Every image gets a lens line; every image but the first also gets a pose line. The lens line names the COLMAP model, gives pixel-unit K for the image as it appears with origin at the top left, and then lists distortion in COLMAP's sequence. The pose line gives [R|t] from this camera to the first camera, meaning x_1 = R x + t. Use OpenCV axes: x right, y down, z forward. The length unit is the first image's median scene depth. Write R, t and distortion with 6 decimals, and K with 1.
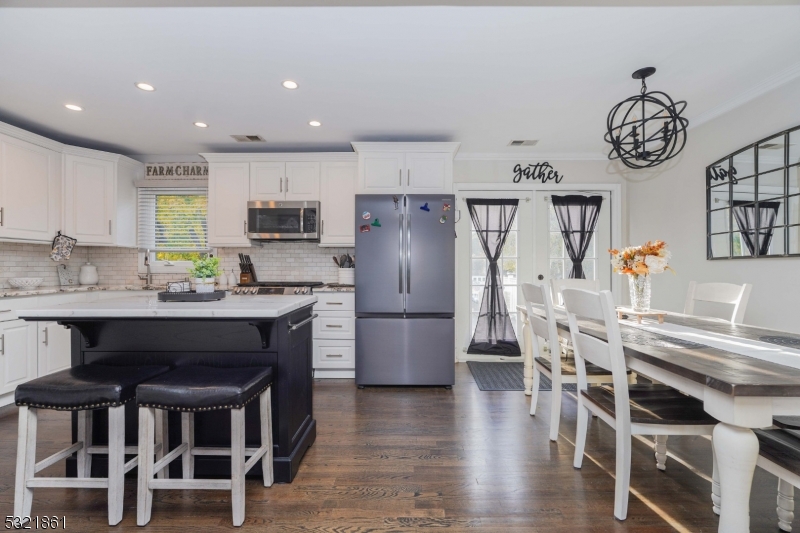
lens RADIAL K [[354.4, 0, 397.3], [0, 354.4, 266.5], [0, 0, 1]] dist [0.000256, 0.000029]
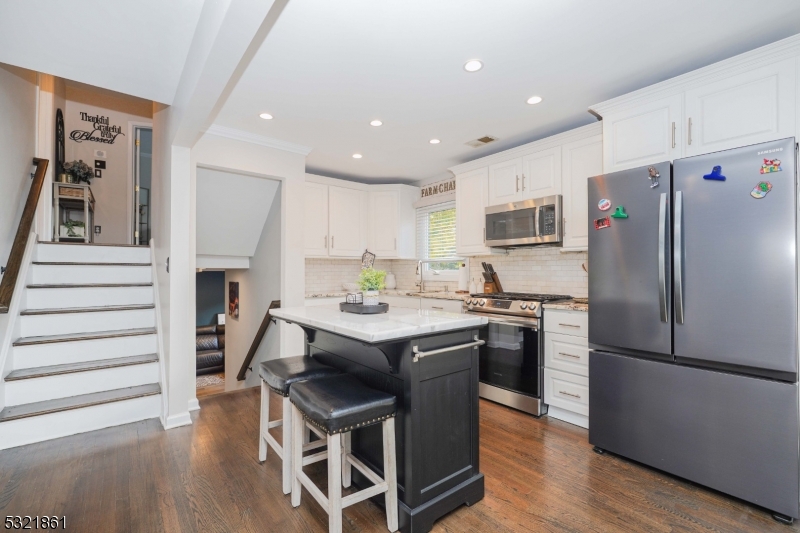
lens RADIAL K [[354.4, 0, 401.8], [0, 354.4, 269.5], [0, 0, 1]] dist [0.000256, 0.000029]
pose [[0.644914, -0.007832, -0.764215, 0.155923], [0.003732, 0.999968, -0.007099, -0.011316], [0.764246, 0.001726, 0.644922, 0.209510]]
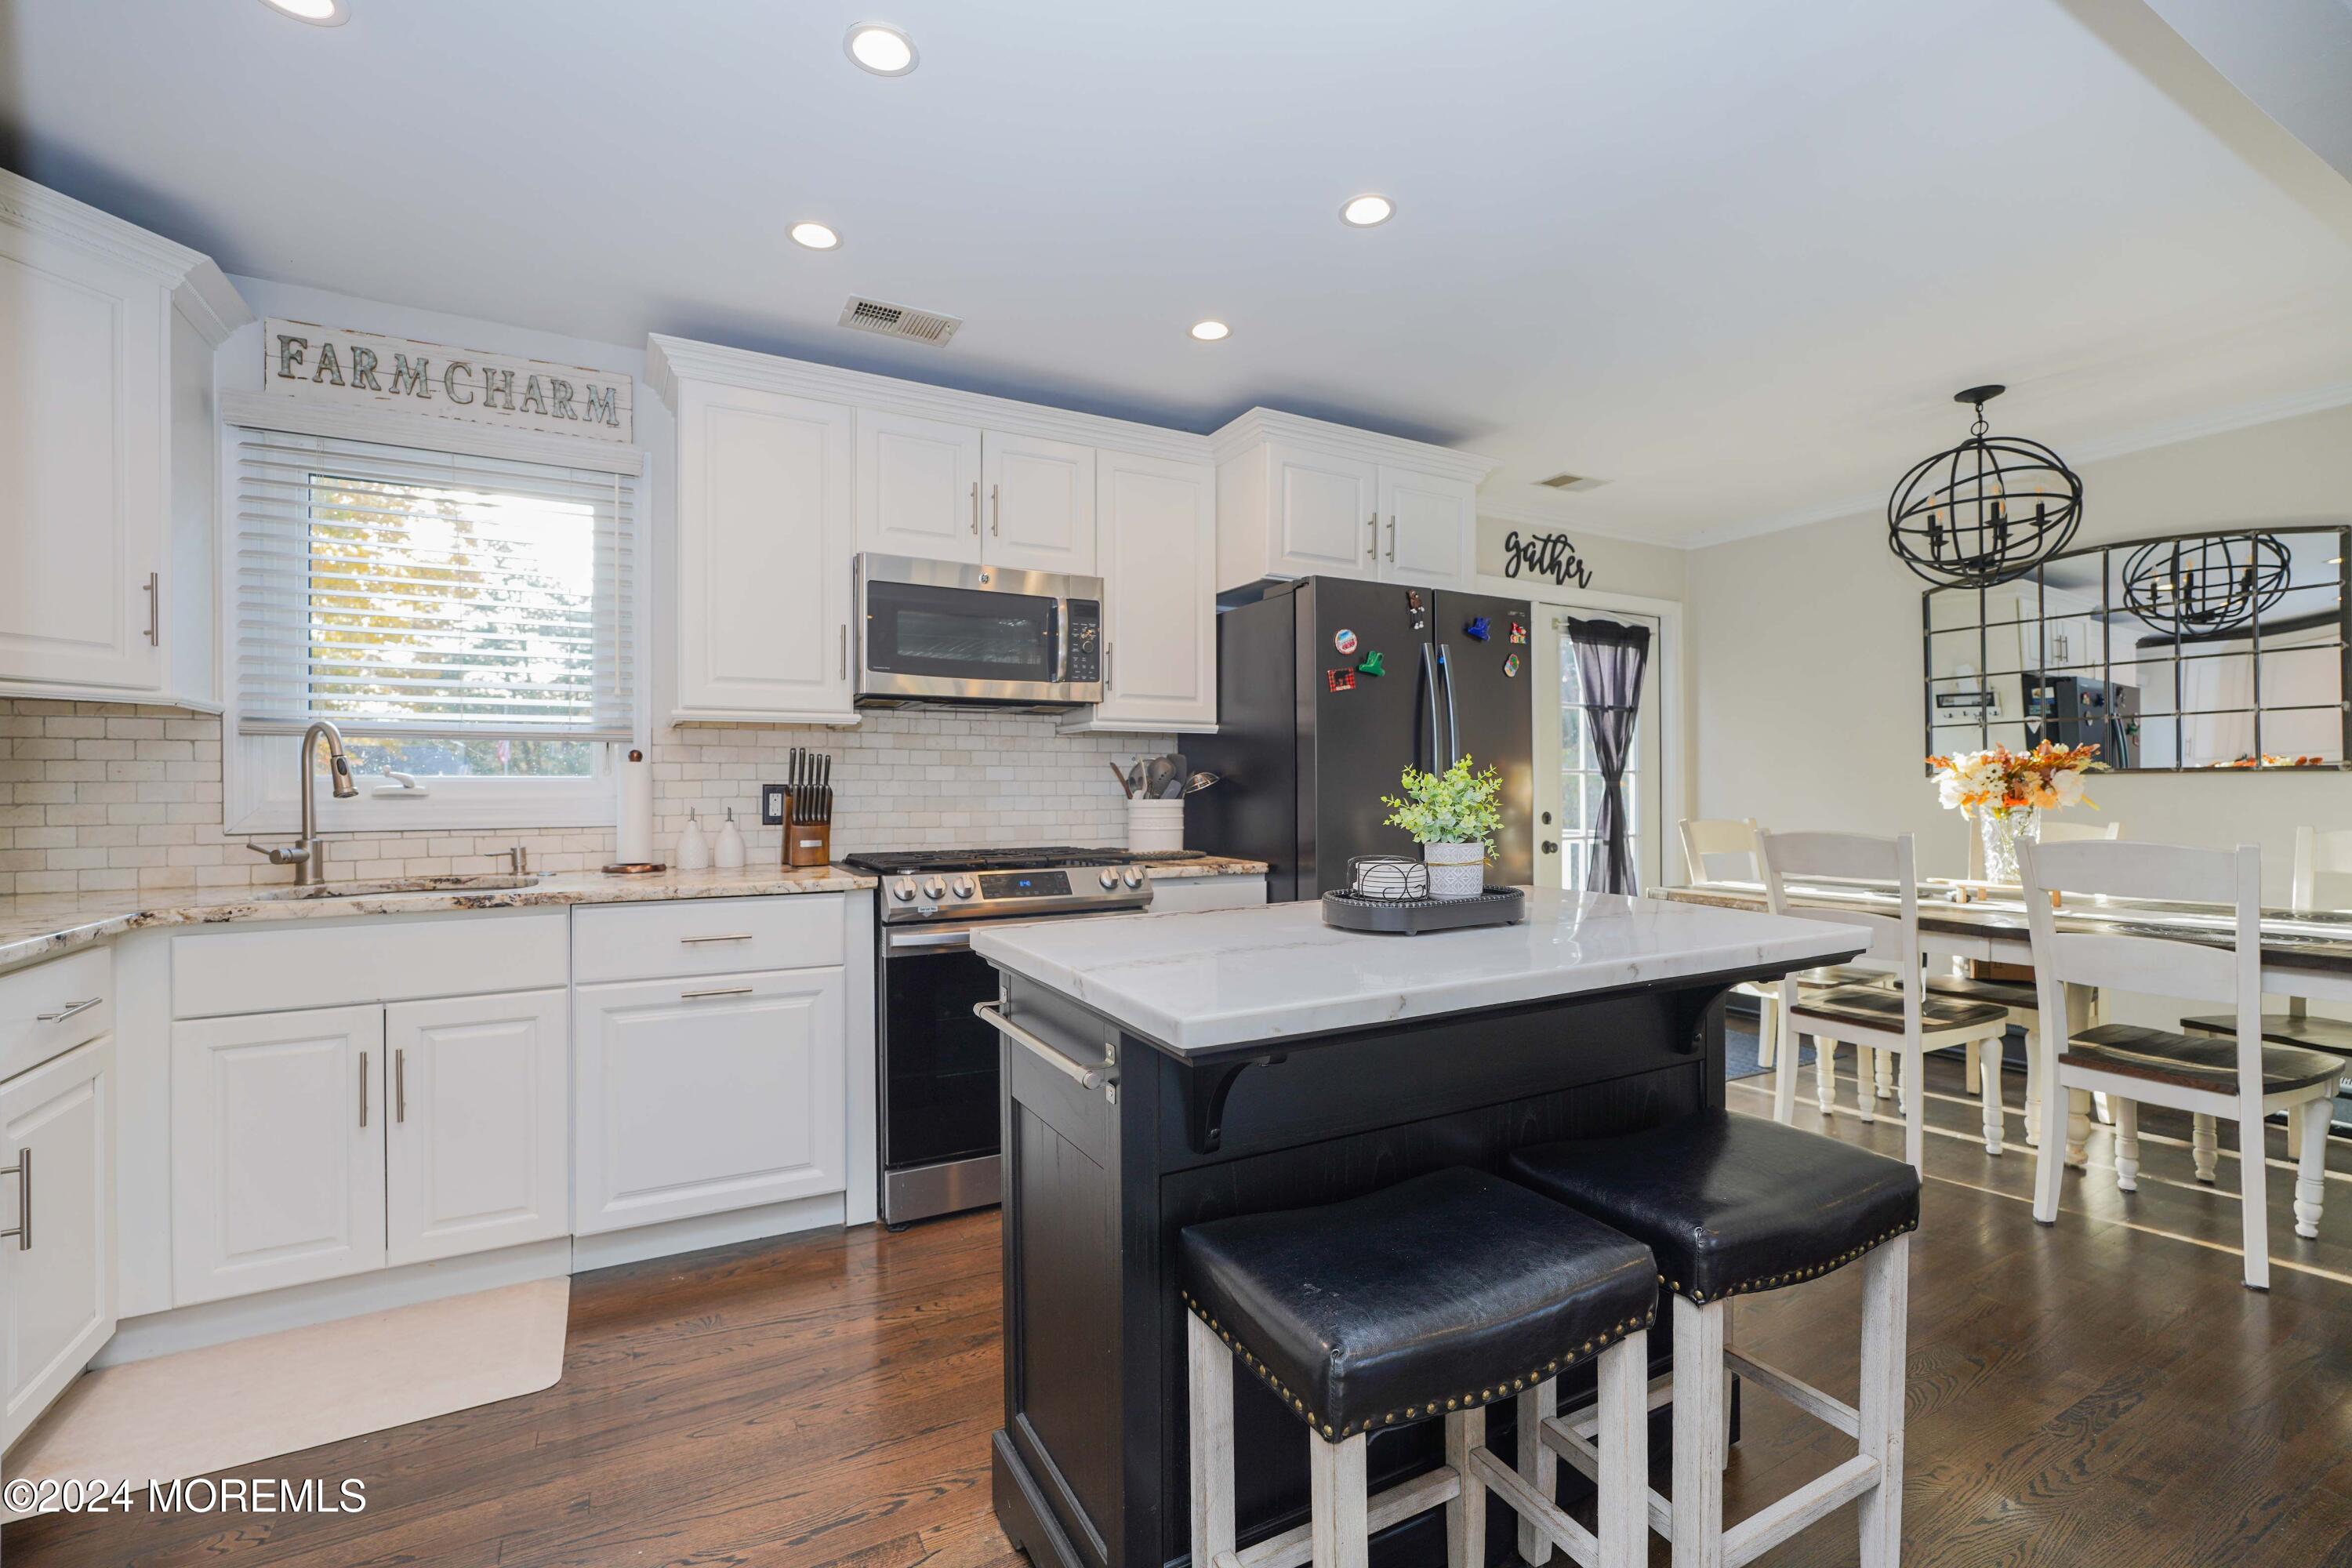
lens RADIAL K [[1042.0, 0, 1185.1], [0, 1042.0, 791.5], [0, 0, 1]] dist [-0.001894, 0.000435]
pose [[0.863389, -0.006799, 0.504493, -0.594196], [0.004360, 0.999972, 0.006016, -0.008473], [-0.504520, -0.002995, 0.863395, 0.194404]]
